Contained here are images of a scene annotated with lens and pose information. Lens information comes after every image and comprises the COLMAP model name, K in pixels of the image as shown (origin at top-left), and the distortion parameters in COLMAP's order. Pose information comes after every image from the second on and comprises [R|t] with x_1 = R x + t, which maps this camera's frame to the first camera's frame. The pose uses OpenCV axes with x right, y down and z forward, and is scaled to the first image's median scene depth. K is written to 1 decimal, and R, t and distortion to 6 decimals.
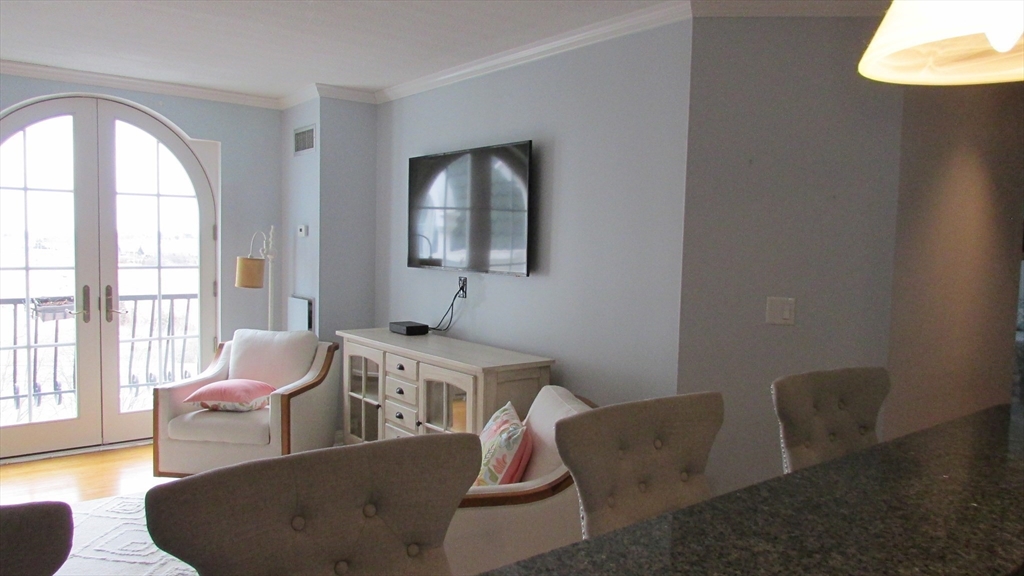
lens RADIAL K [[730.8, 0, 514.5], [0, 730.8, 284.3], [0, 0, 1]] dist [-0.020592, -0.003657]
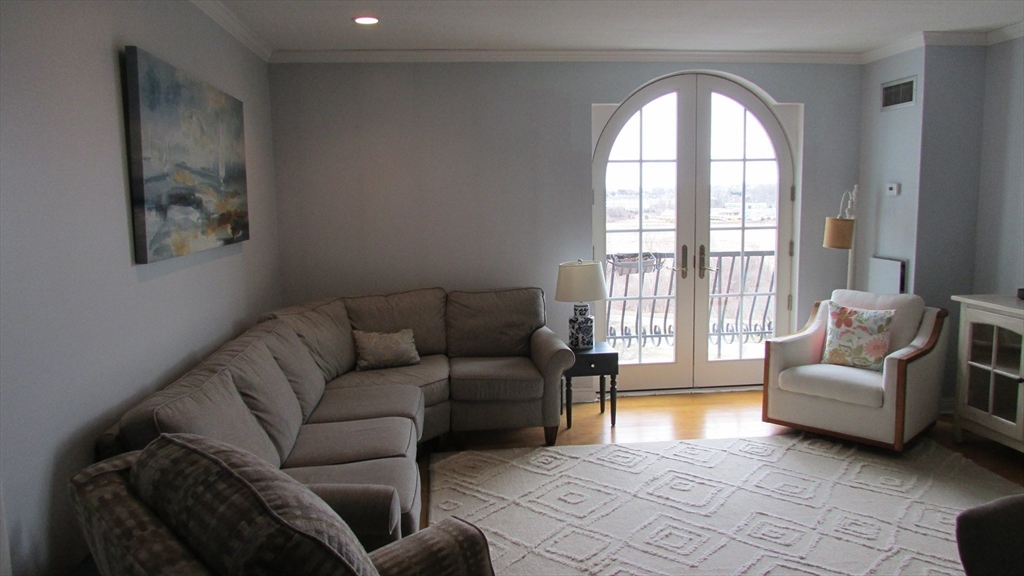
lens RADIAL K [[730.8, 0, 514.5], [0, 730.8, 284.3], [0, 0, 1]] dist [-0.020592, -0.003657]
pose [[0.840340, 0.034076, -0.540988, -0.209626], [0.000690, 0.997954, 0.063932, -0.010952], [0.542060, -0.054098, 0.838597, -0.090854]]
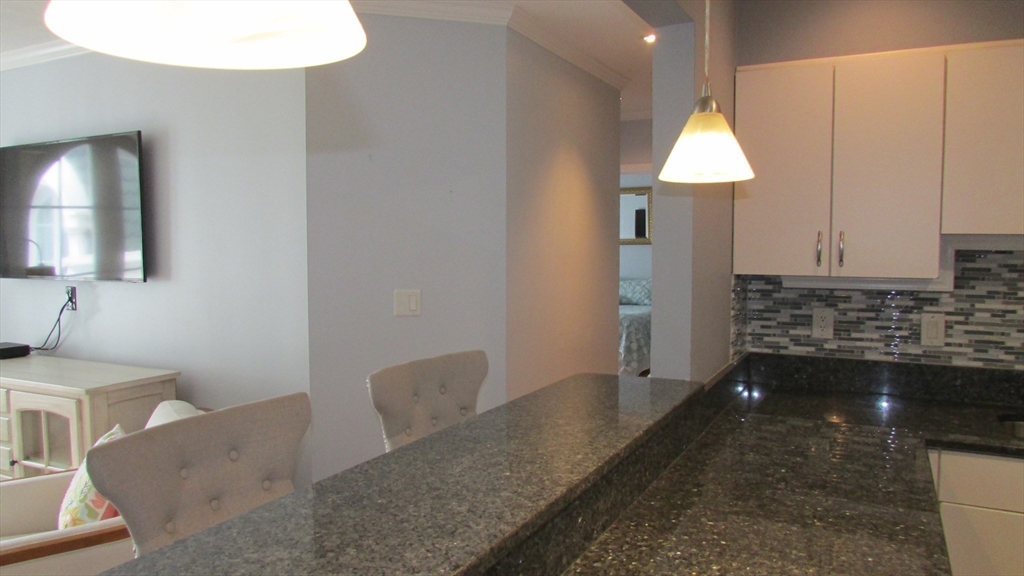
lens RADIAL K [[730.8, 0, 514.5], [0, 730.8, 284.3], [0, 0, 1]] dist [-0.020592, -0.003657]
pose [[0.911151, -0.055413, 0.408329, 0.064233], [0.053004, 0.998446, 0.017222, 0.000760], [-0.408649, 0.005951, 0.912672, -0.002116]]
